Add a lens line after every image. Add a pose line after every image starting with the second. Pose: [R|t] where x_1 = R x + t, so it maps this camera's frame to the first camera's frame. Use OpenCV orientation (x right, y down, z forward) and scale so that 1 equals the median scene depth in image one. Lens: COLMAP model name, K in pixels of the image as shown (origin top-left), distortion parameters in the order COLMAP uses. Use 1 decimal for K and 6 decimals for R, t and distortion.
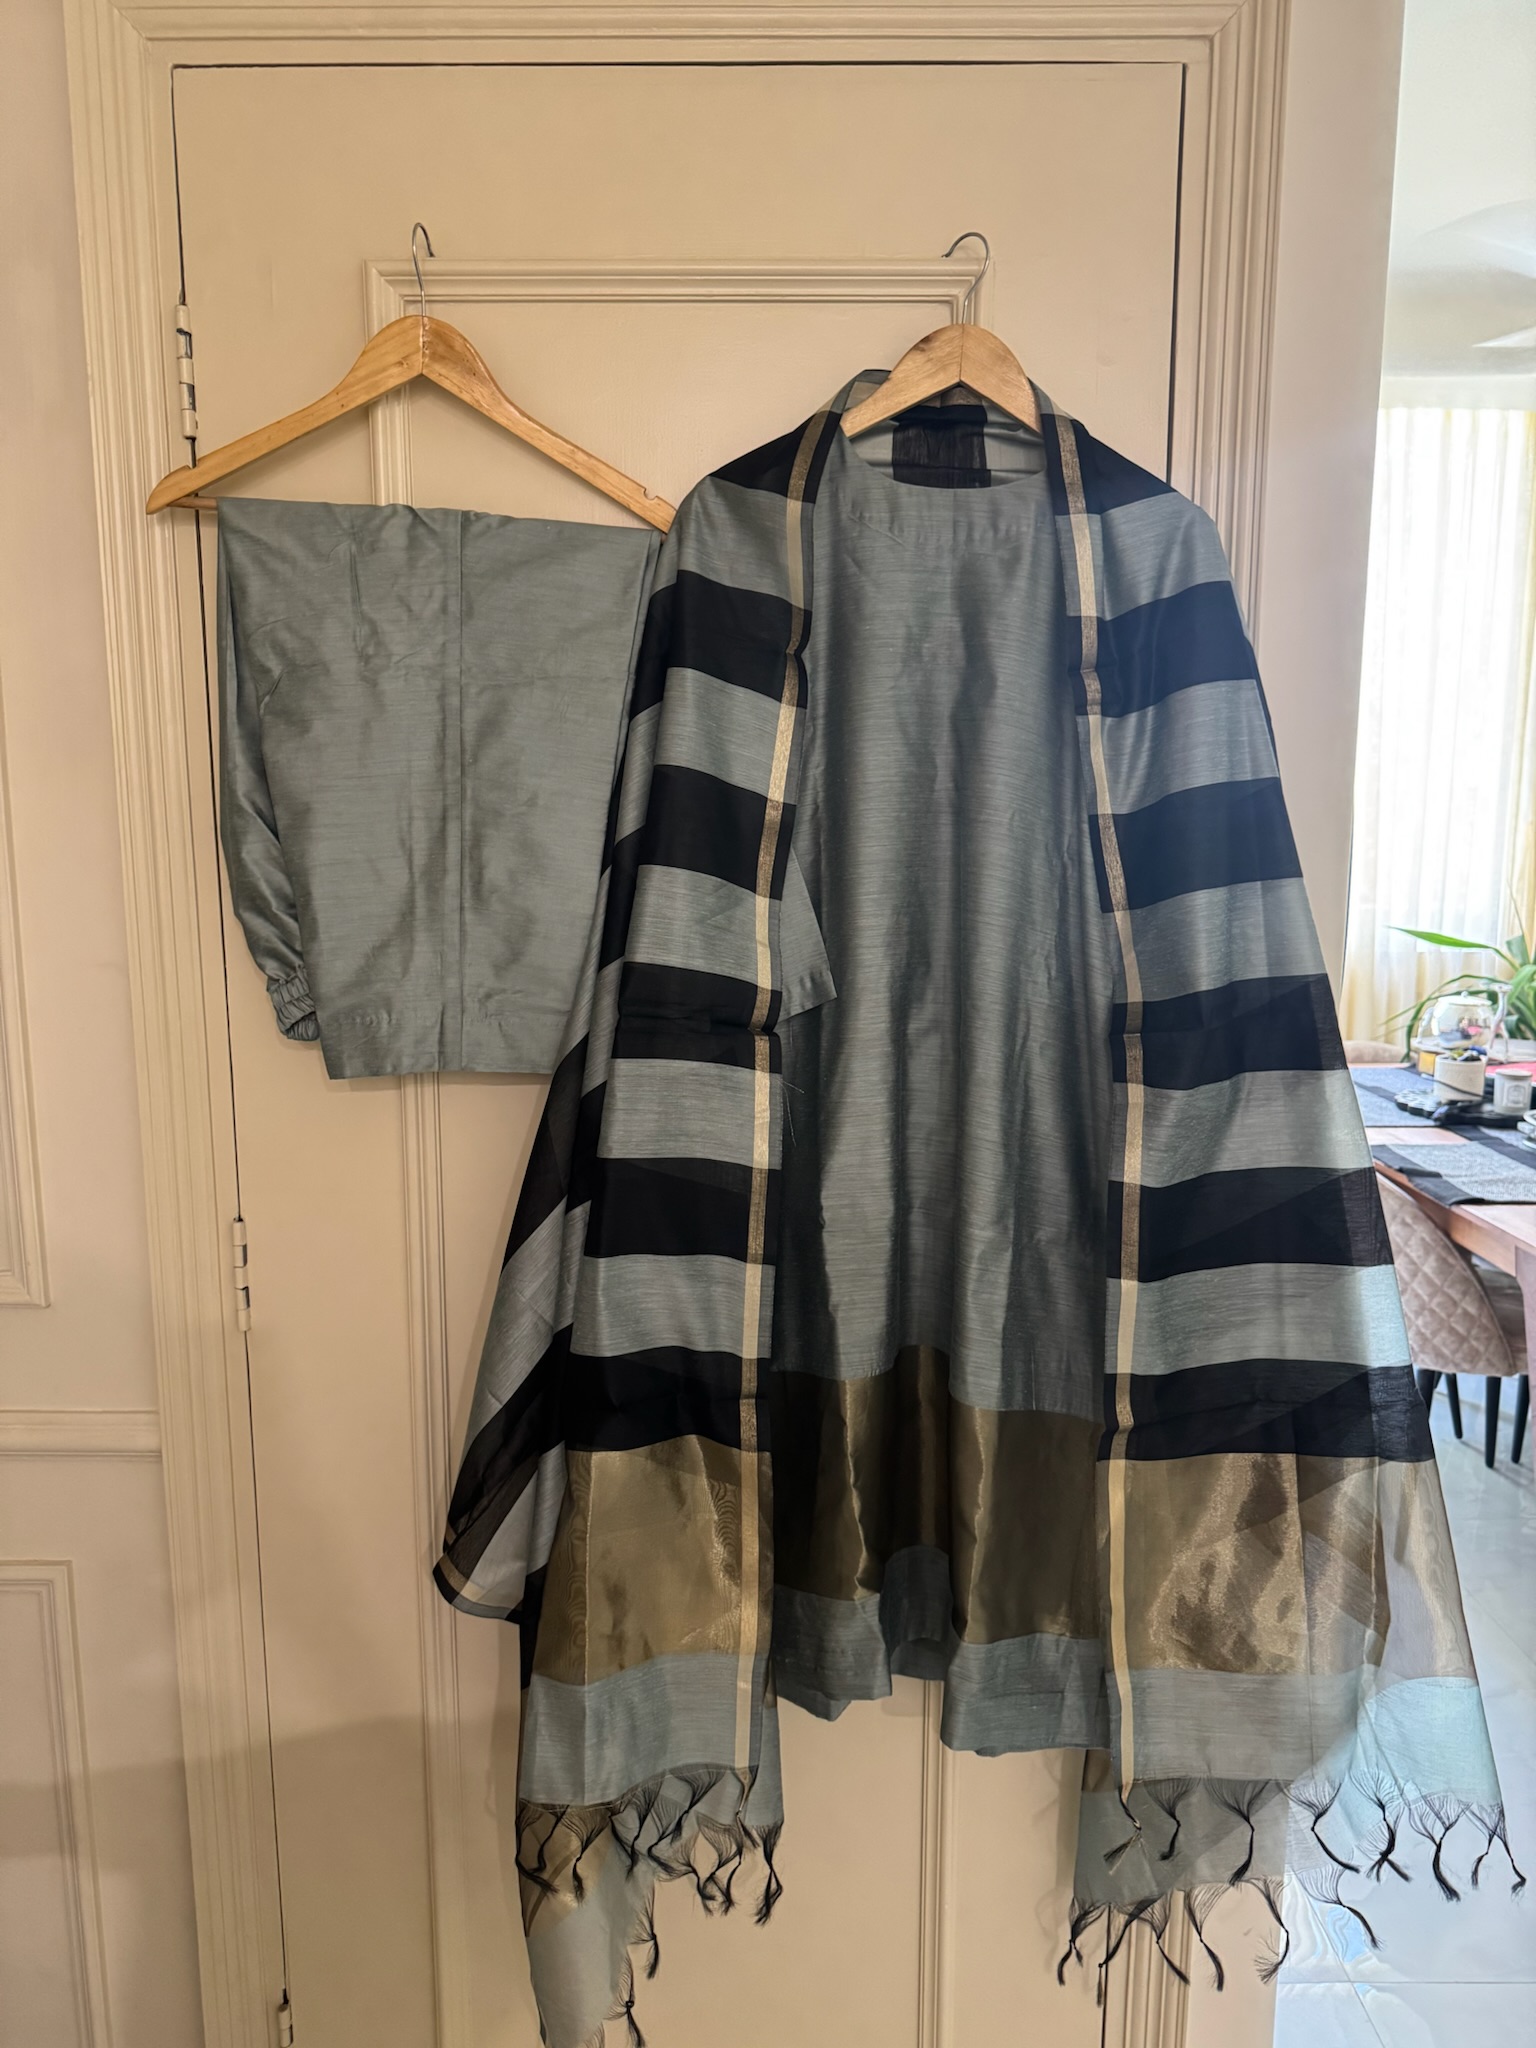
lens RADIAL K [[1446.7, 0, 767.6], [0, 1446.7, 1032.6], [0, 0, 1]] dist [0.134666, -0.232167]
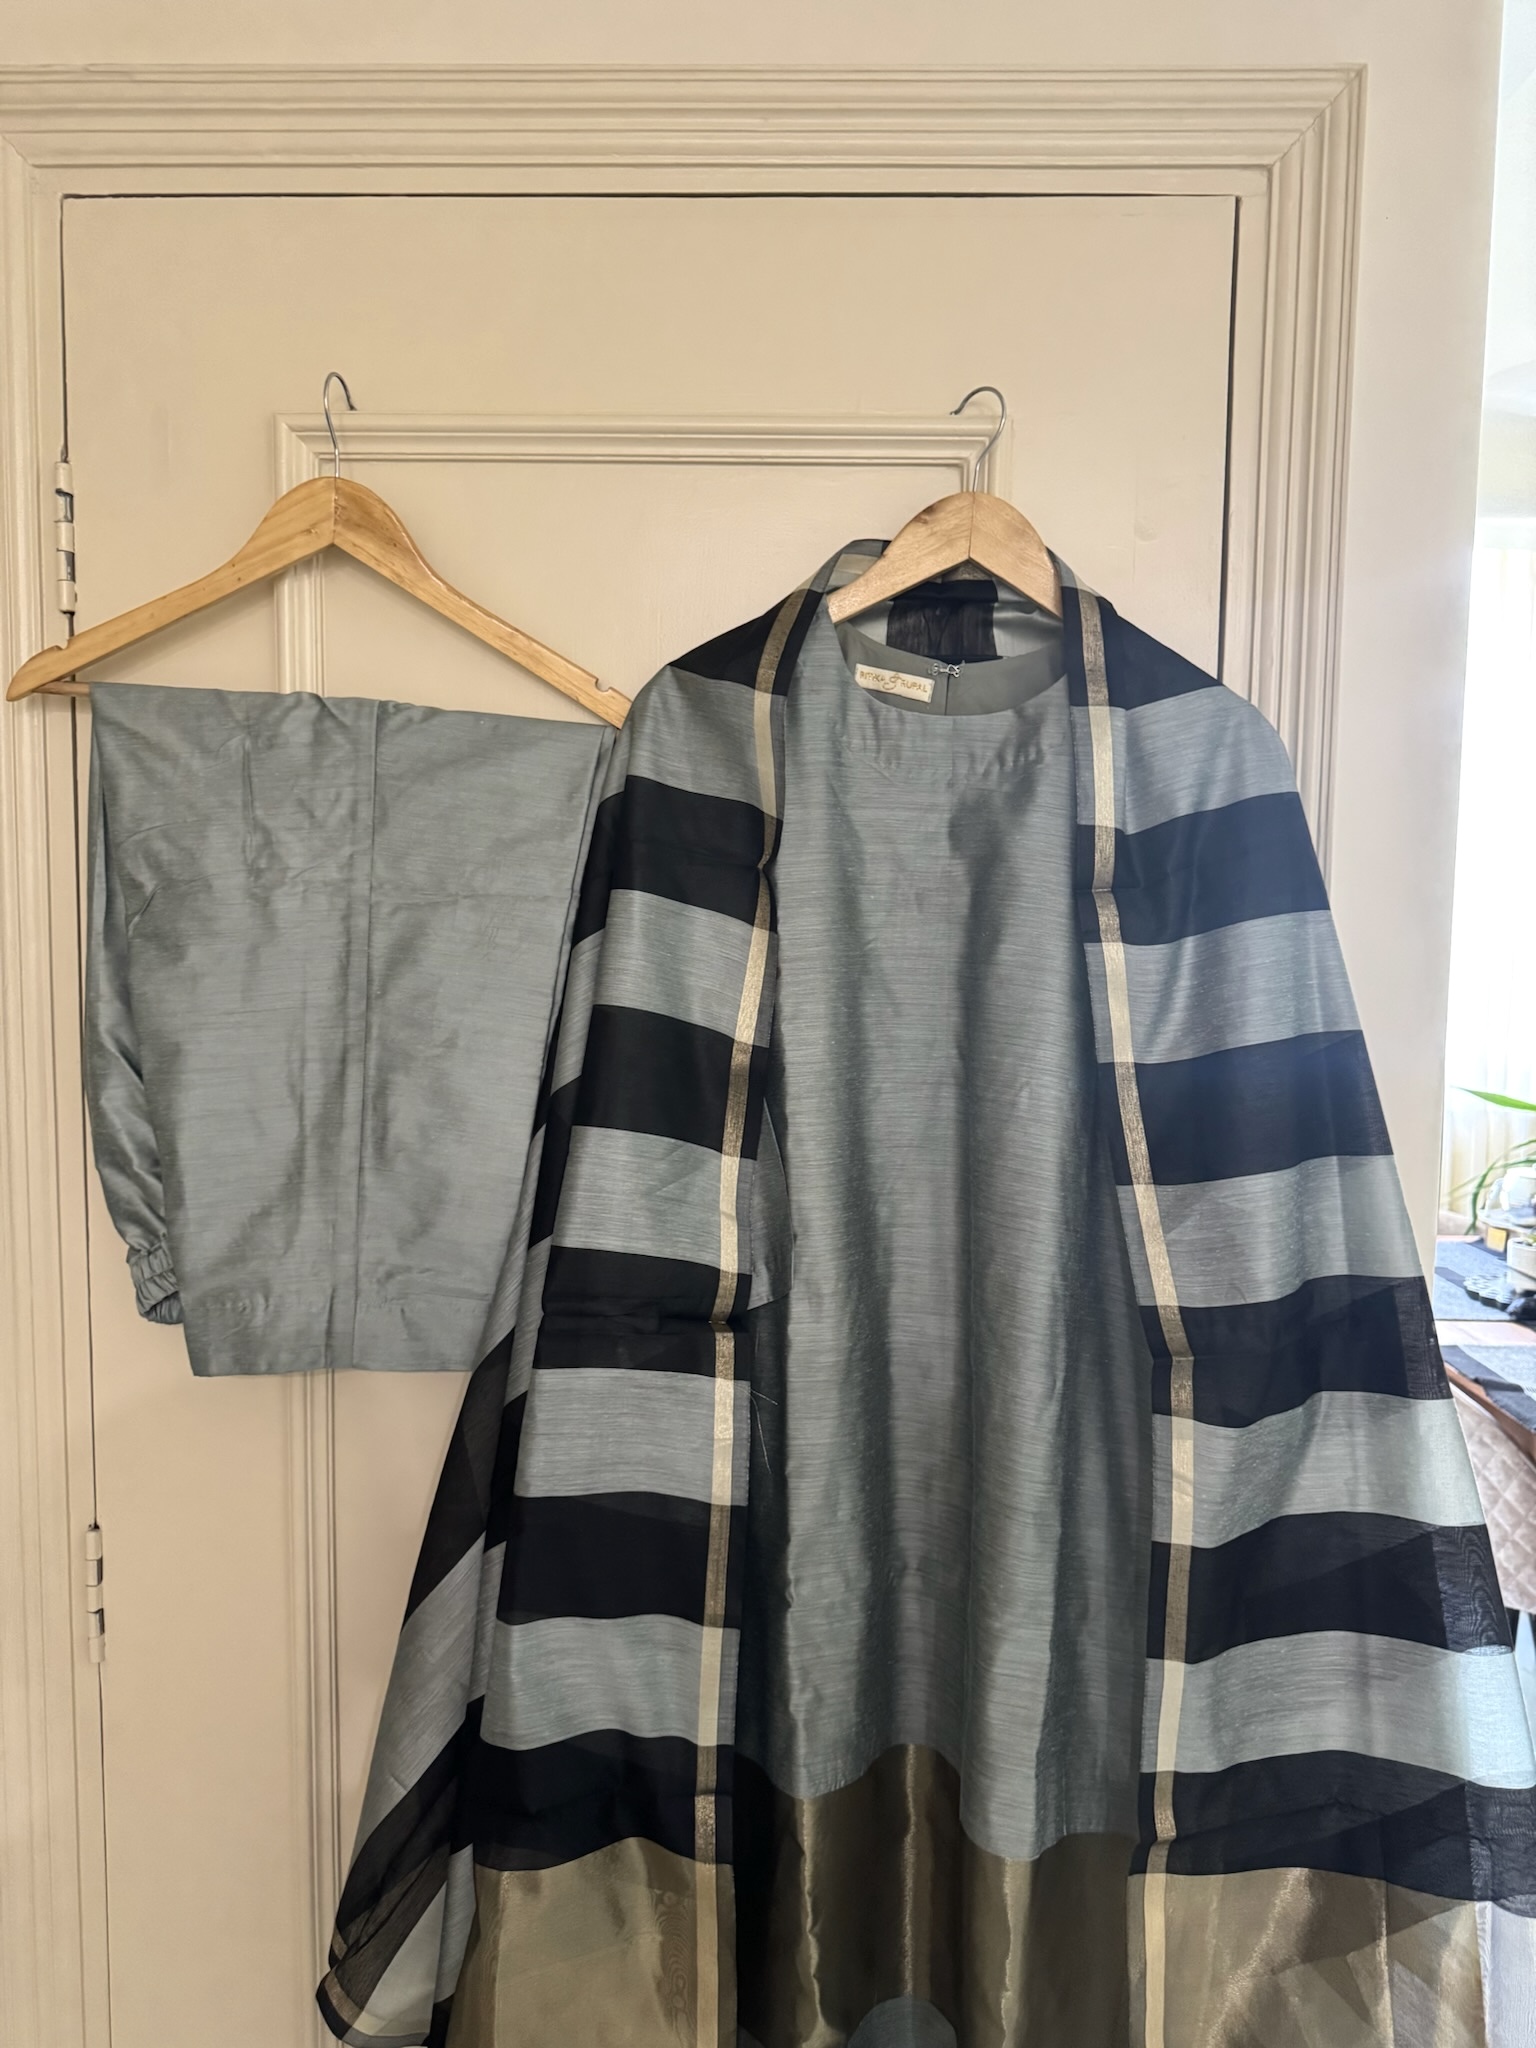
lens RADIAL K [[1446.7, 0, 767.6], [0, 1446.7, 1032.6], [0, 0, 1]] dist [0.134666, -0.232167]
pose [[0.999560, 0.015040, -0.025579, 0.039930], [-0.016853, 0.997246, -0.072222, -0.107366], [0.024422, 0.072622, 0.997061, 0.178070]]
